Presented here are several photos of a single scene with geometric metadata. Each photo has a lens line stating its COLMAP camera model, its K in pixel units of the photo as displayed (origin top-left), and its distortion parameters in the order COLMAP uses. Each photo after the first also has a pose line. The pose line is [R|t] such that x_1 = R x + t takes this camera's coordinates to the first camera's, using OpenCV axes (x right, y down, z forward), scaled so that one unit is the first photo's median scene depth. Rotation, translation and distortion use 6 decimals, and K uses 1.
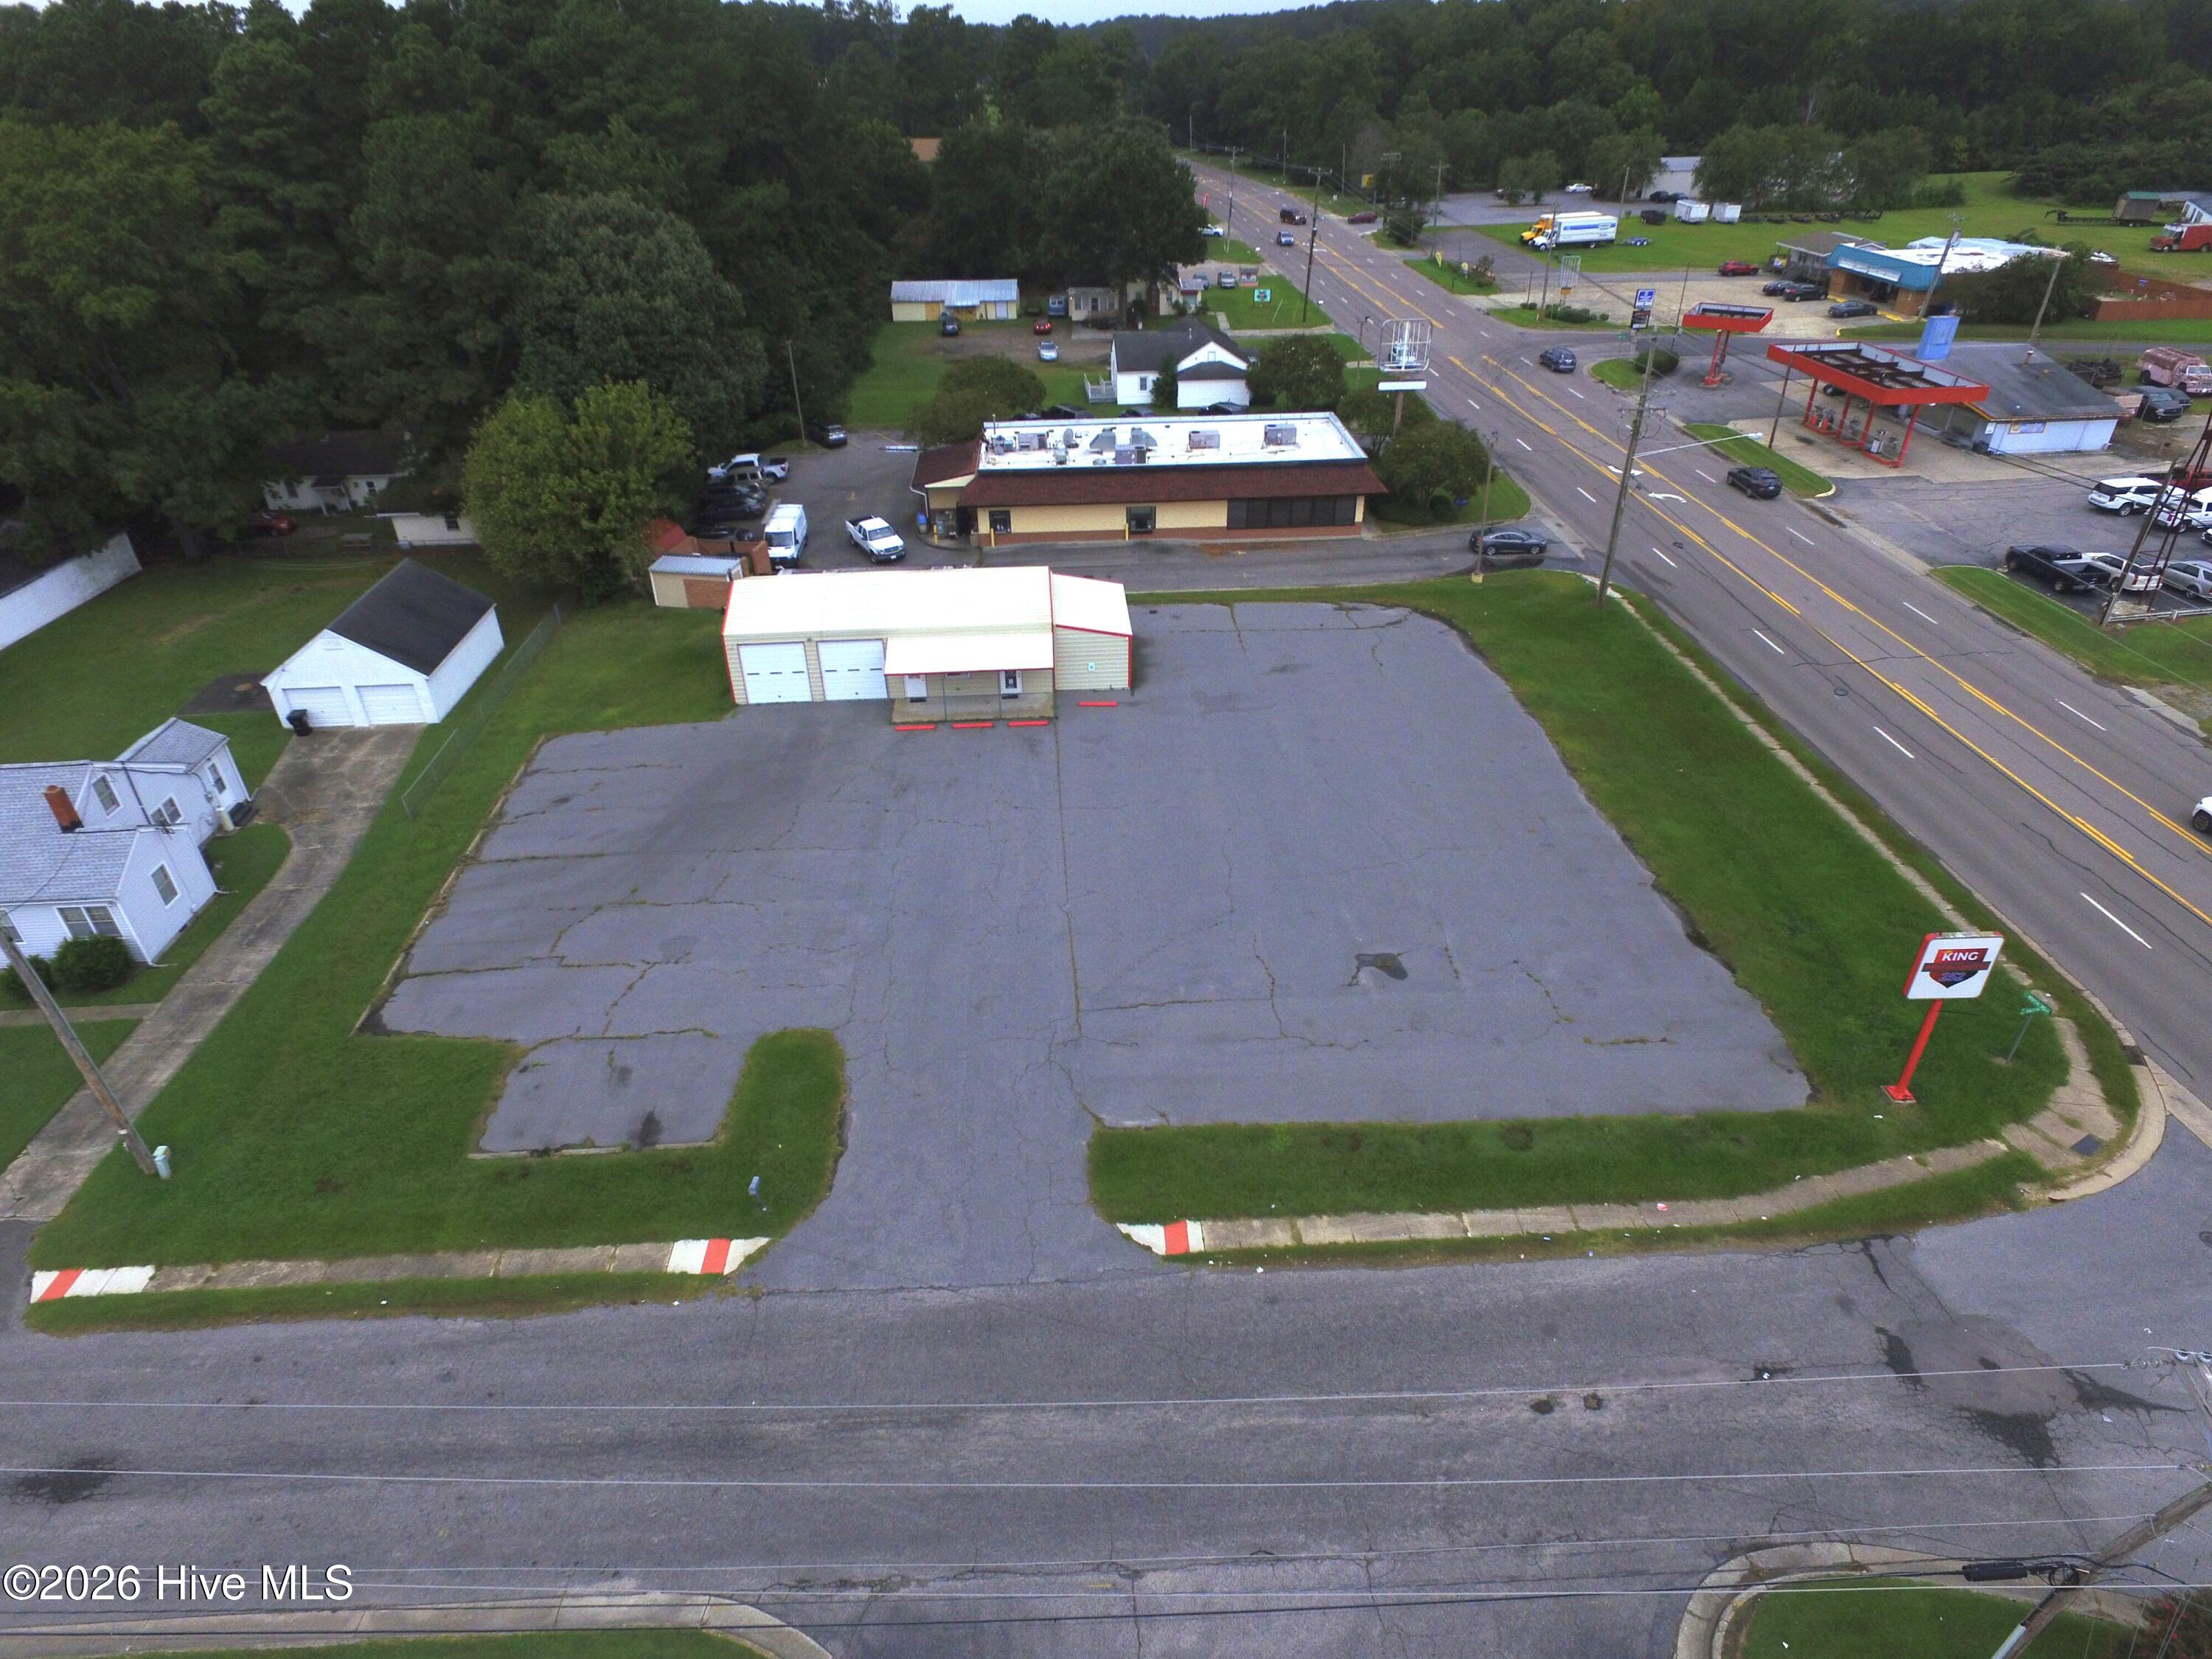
lens RADIAL K [[1277.0, 0, 1100.4], [0, 1277.0, 832.8], [0, 0, 1]] dist [-0.016618, 0.017847]
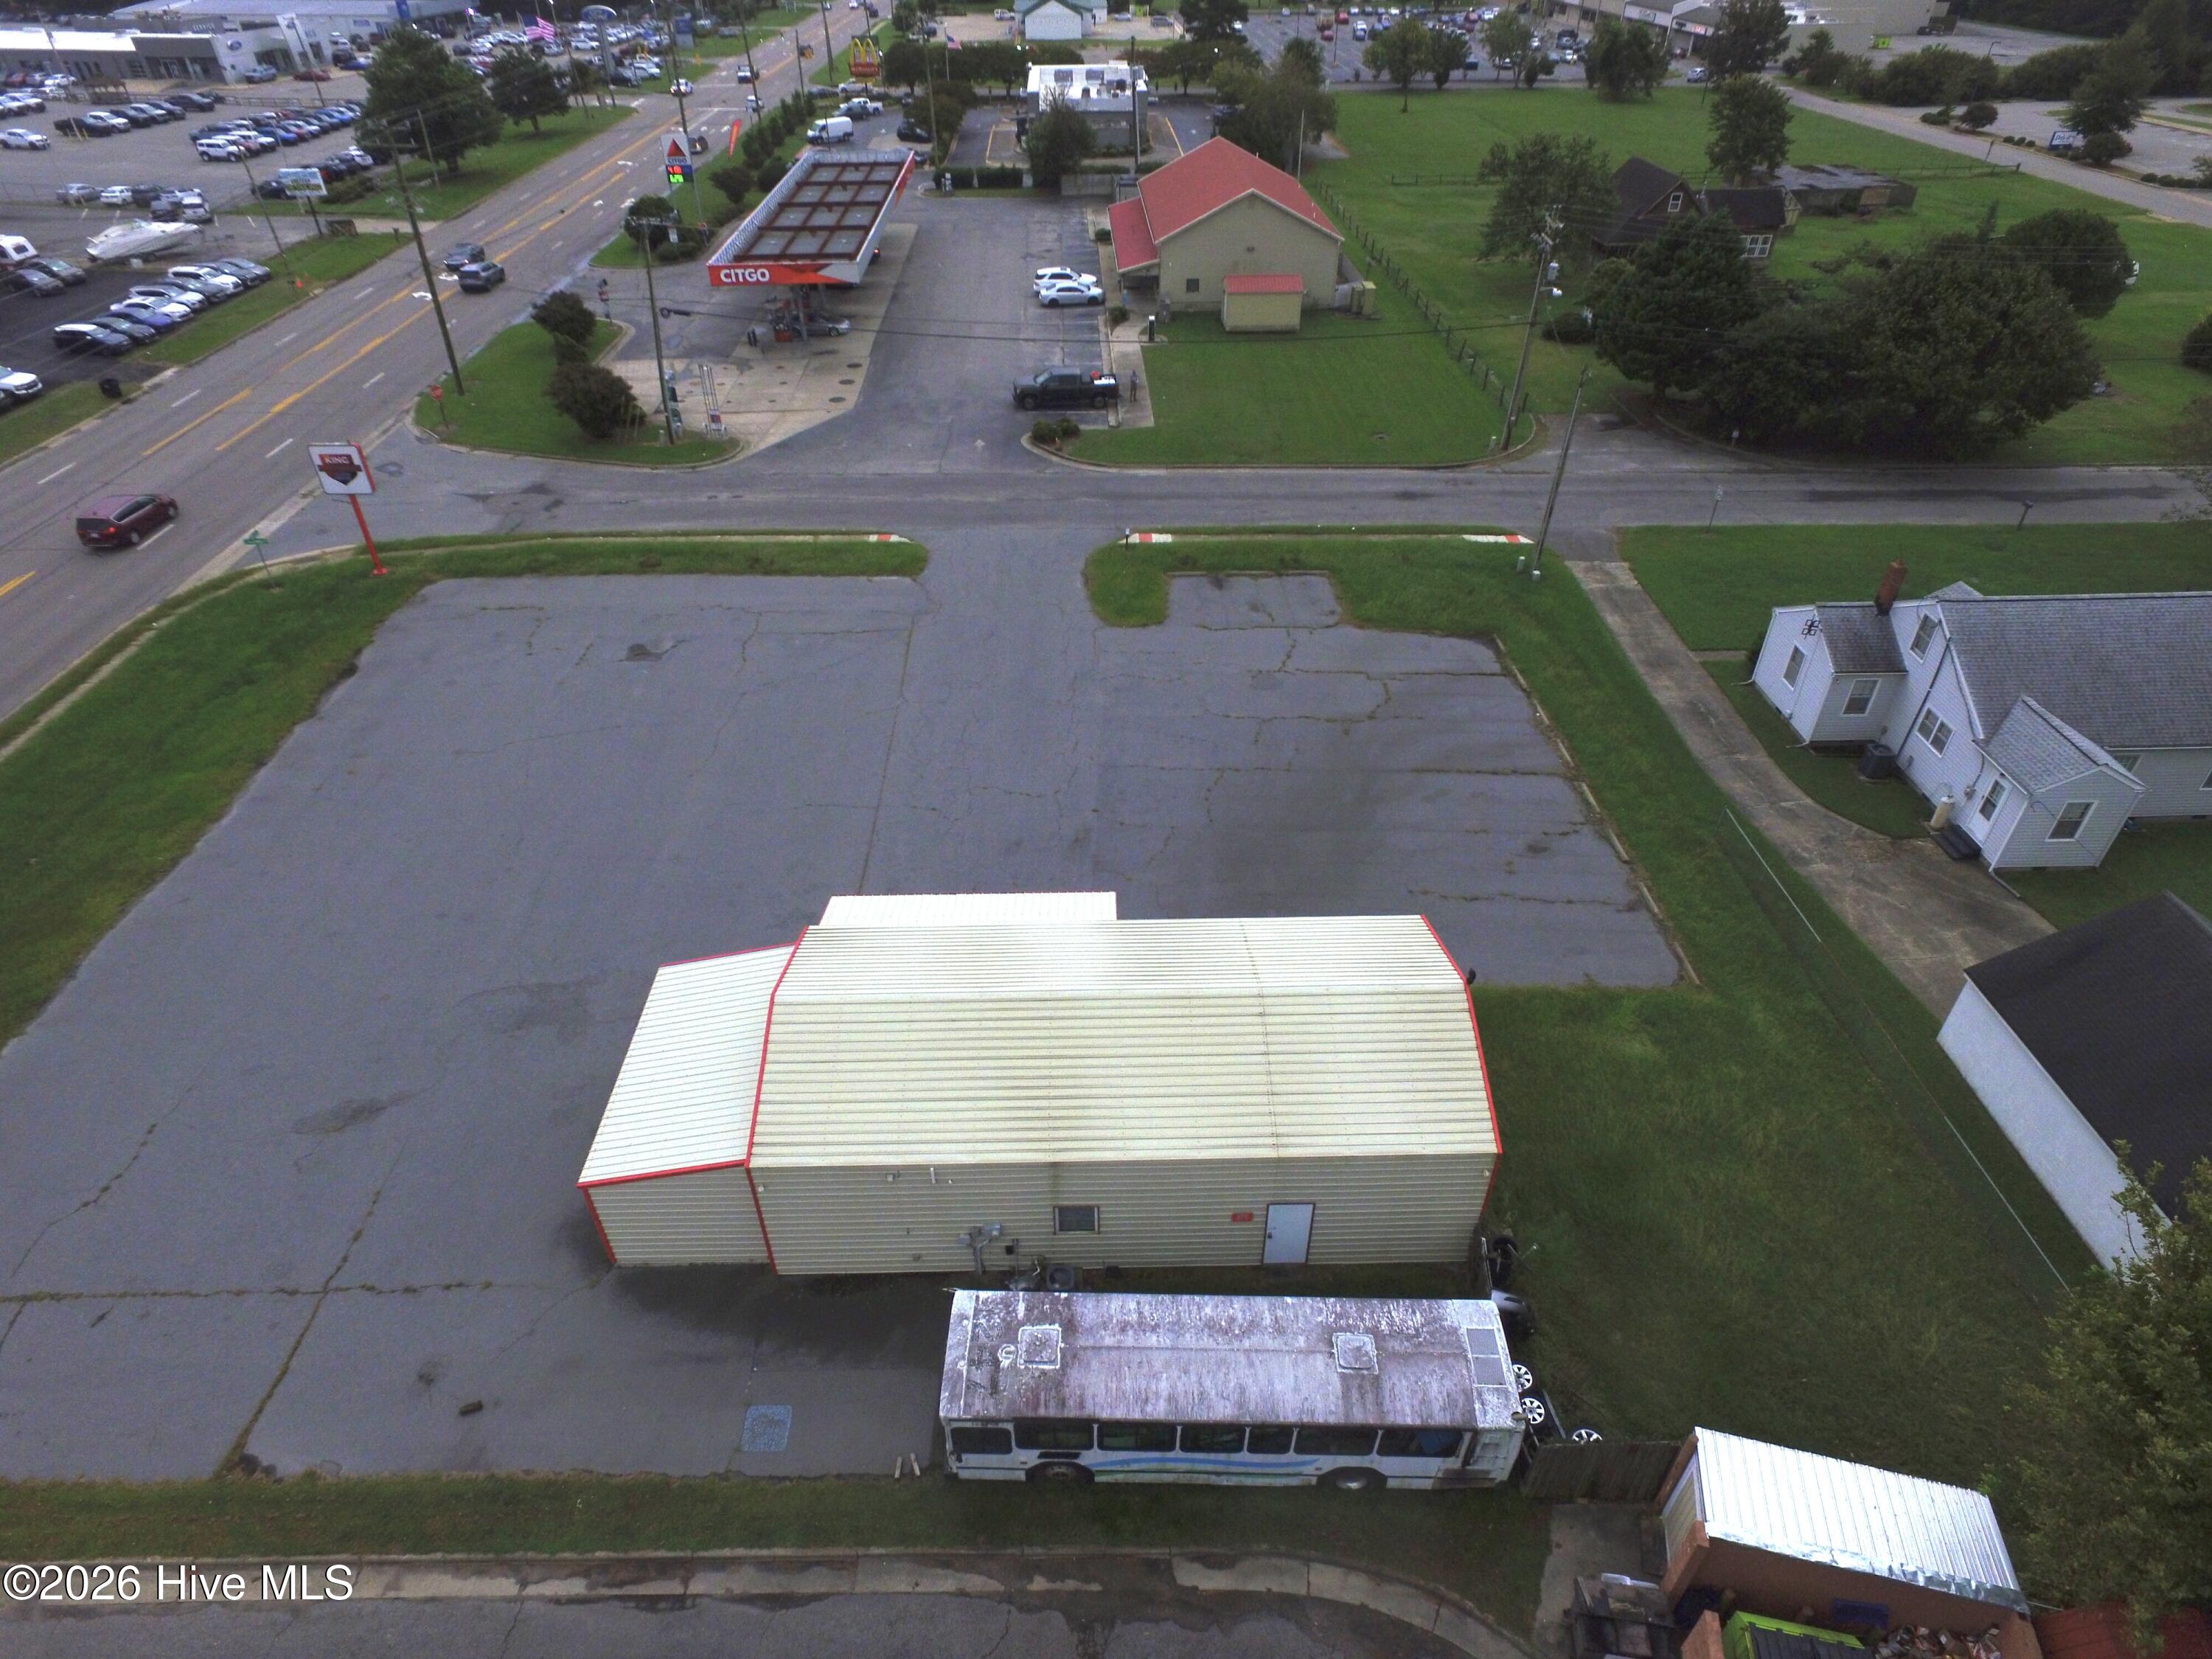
lens RADIAL K [[1277.0, 0, 1100.4], [0, 1277.0, 832.8], [0, 0, 1]] dist [-0.016618, 0.017847]
pose [[-0.998937, -0.002920, 0.046000, -0.211135], [0.041947, 0.356053, 0.933524, -0.766646], [-0.019104, 0.934461, -0.355552, 1.316369]]
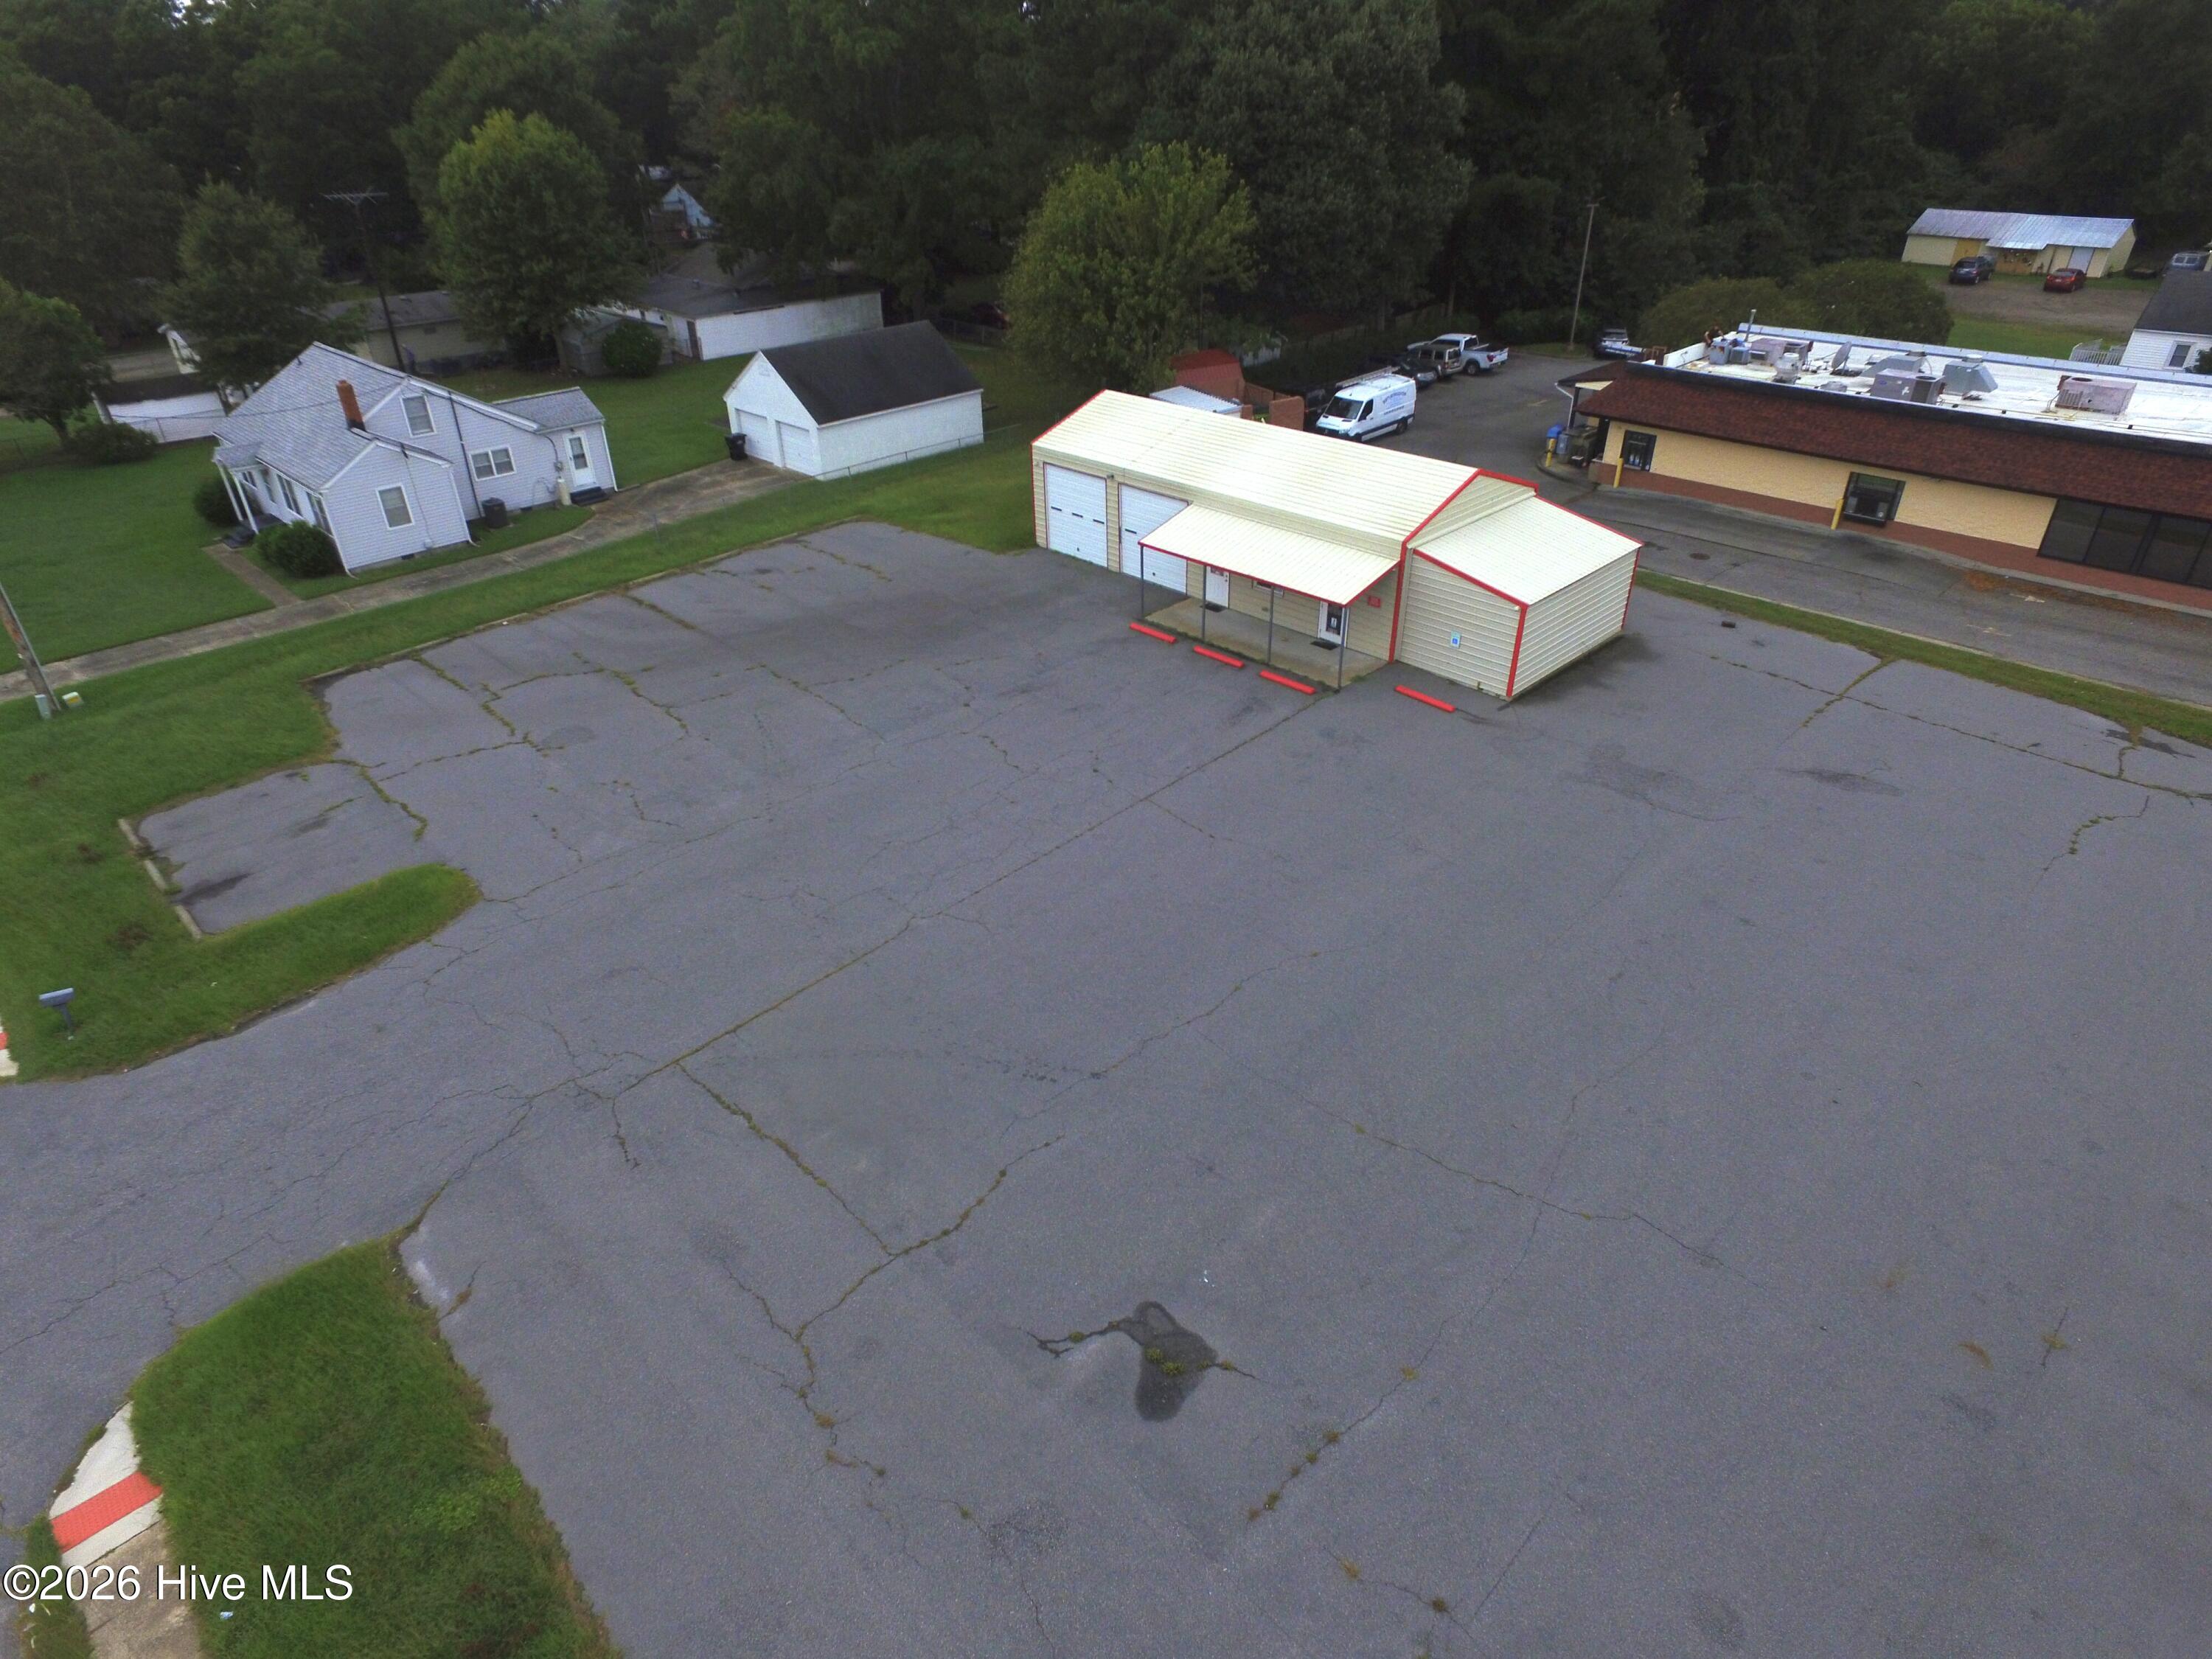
lens RADIAL K [[1277.0, 0, 1100.4], [0, 1277.0, 832.8], [0, 0, 1]] dist [-0.016618, 0.017847]
pose [[0.667390, 0.395915, -0.630746, 0.336629], [-0.395098, 0.906185, 0.150754, -0.086891], [0.631259, 0.148595, 0.761204, 0.550508]]
